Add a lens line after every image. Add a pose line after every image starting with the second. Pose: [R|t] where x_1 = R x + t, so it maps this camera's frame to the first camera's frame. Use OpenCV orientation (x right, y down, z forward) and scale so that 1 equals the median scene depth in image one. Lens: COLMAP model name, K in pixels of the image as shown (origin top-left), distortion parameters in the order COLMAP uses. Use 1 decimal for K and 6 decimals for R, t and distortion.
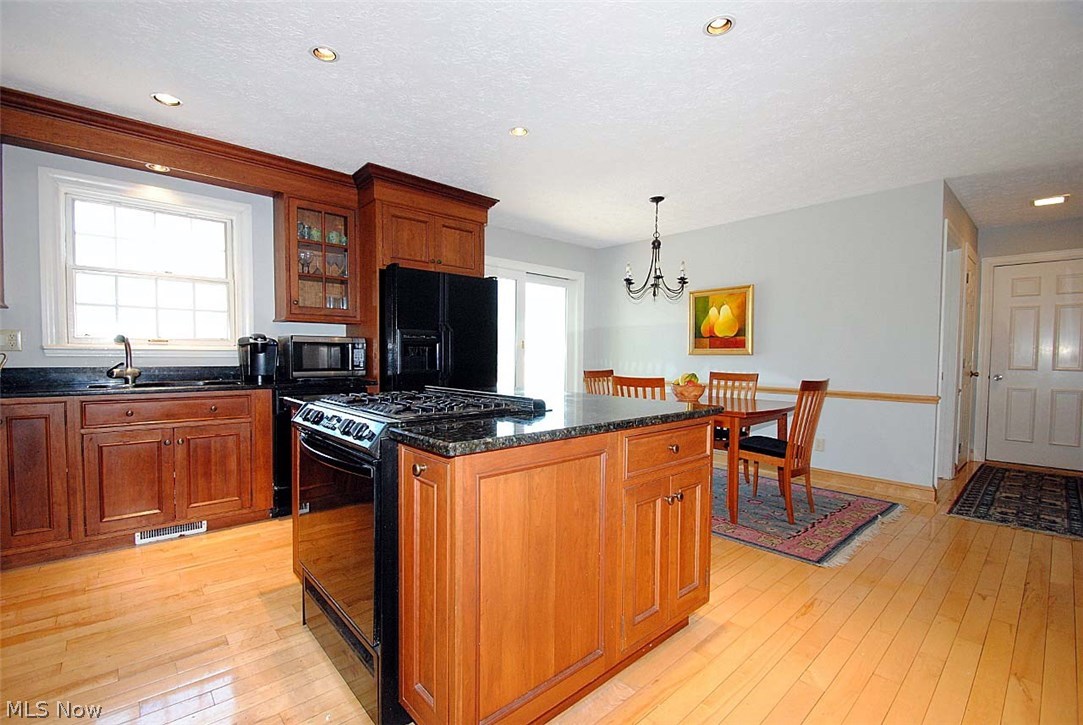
lens RADIAL K [[473.3, 0, 536.7], [0, 473.3, 362.7], [0, 0, 1]] dist [-0.002085, -0.000449]
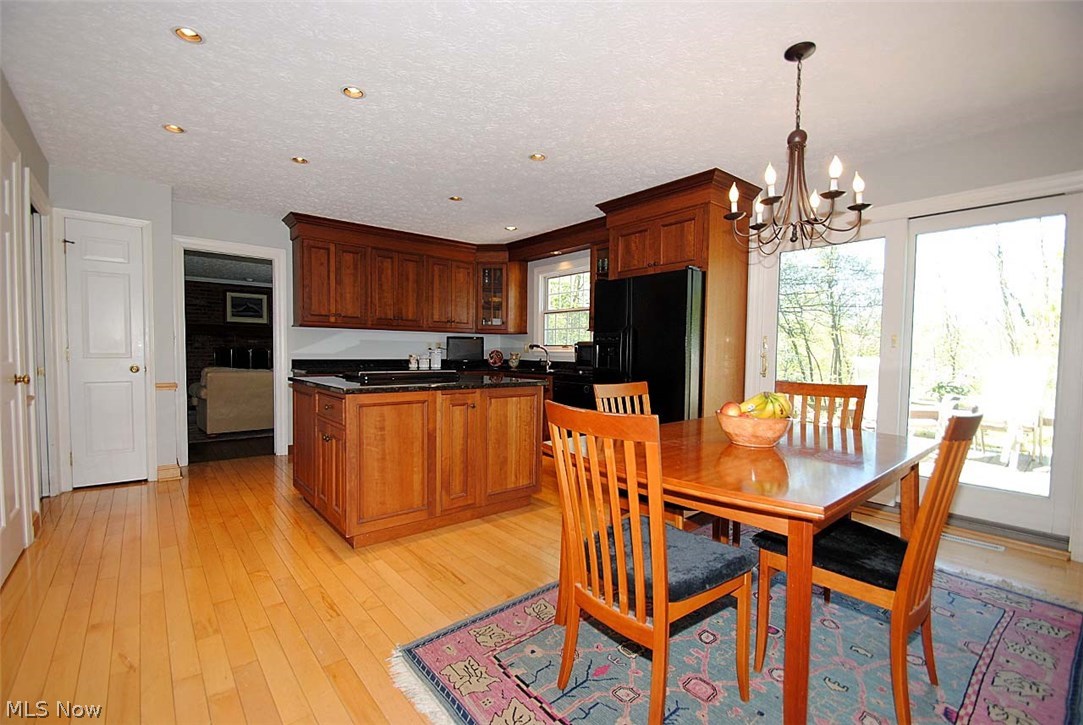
lens RADIAL K [[473.3, 0, 537.4], [0, 473.3, 367.1], [0, 0, 1]] dist [-0.002085, -0.000449]
pose [[-0.038855, 0.028040, -0.998851, 1.082034], [-0.021885, 0.999343, 0.028905, -0.018311], [0.999005, 0.022983, -0.038216, 1.025134]]
